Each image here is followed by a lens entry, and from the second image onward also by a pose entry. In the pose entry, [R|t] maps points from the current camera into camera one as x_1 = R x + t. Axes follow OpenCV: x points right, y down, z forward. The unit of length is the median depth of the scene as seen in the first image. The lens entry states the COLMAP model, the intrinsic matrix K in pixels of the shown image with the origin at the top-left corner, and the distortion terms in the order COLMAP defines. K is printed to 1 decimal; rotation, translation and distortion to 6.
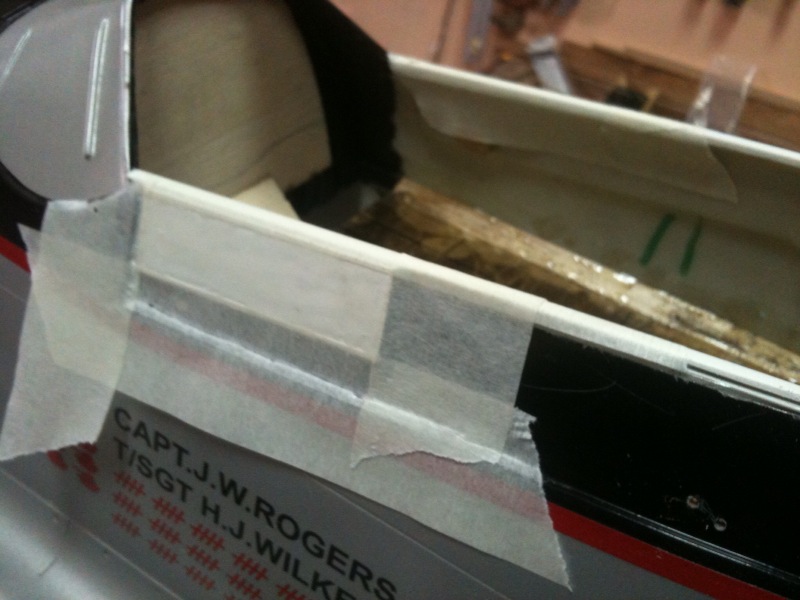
lens RADIAL K [[840.4, 0, 397.1], [0, 840.4, 312.4], [0, 0, 1]] dist [0.090104, -0.295548]
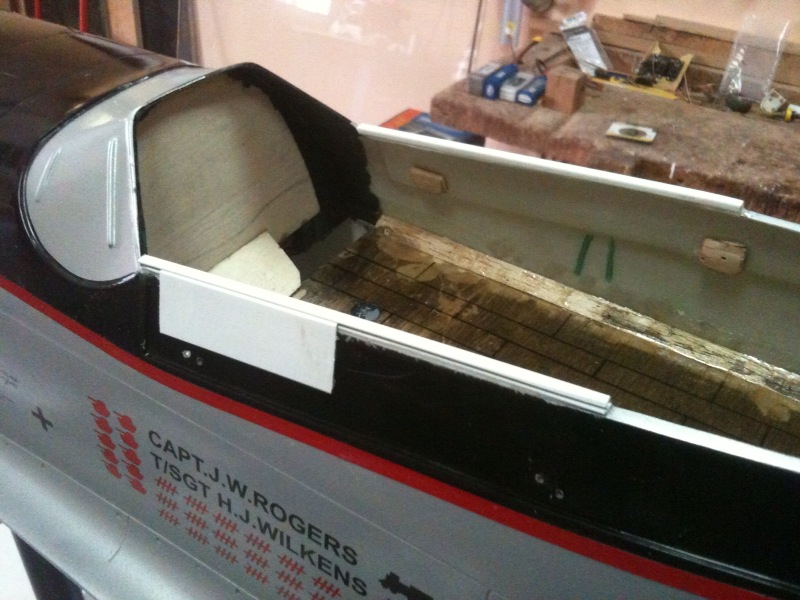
lens RADIAL K [[825.6, 0, 412.0], [0, 825.6, 304.7], [0, 0, 1]] dist [0.114380, -0.273585]
pose [[0.993760, -0.080668, -0.077025, 0.197033], [0.082429, 0.996397, 0.019969, -0.077700], [0.075137, -0.026193, 0.996829, -0.272584]]
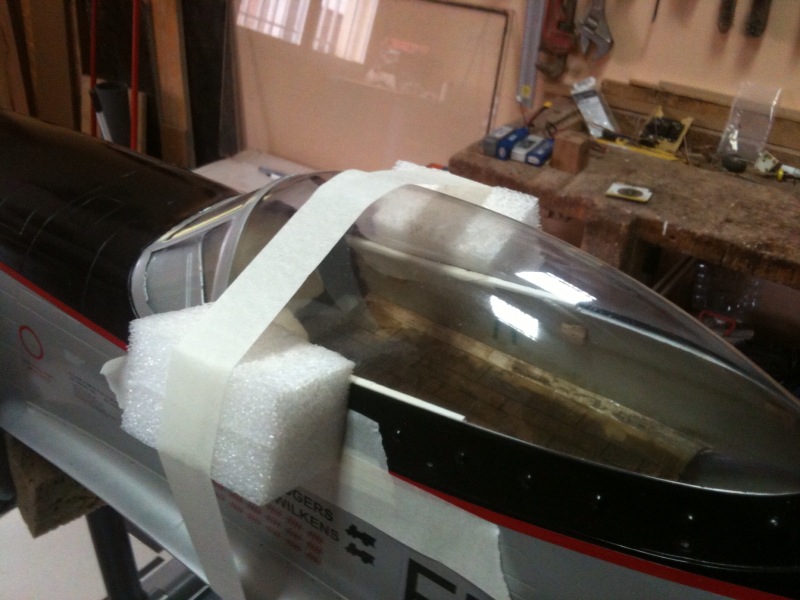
lens RADIAL K [[840.4, 0, 397.1], [0, 840.4, 312.4], [0, 0, 1]] dist [0.090104, -0.295548]
pose [[0.988066, -0.072734, -0.135773, 0.447493], [0.070838, 0.997312, -0.018754, -0.127311], [0.136772, 0.008913, 0.990562, -1.035242]]
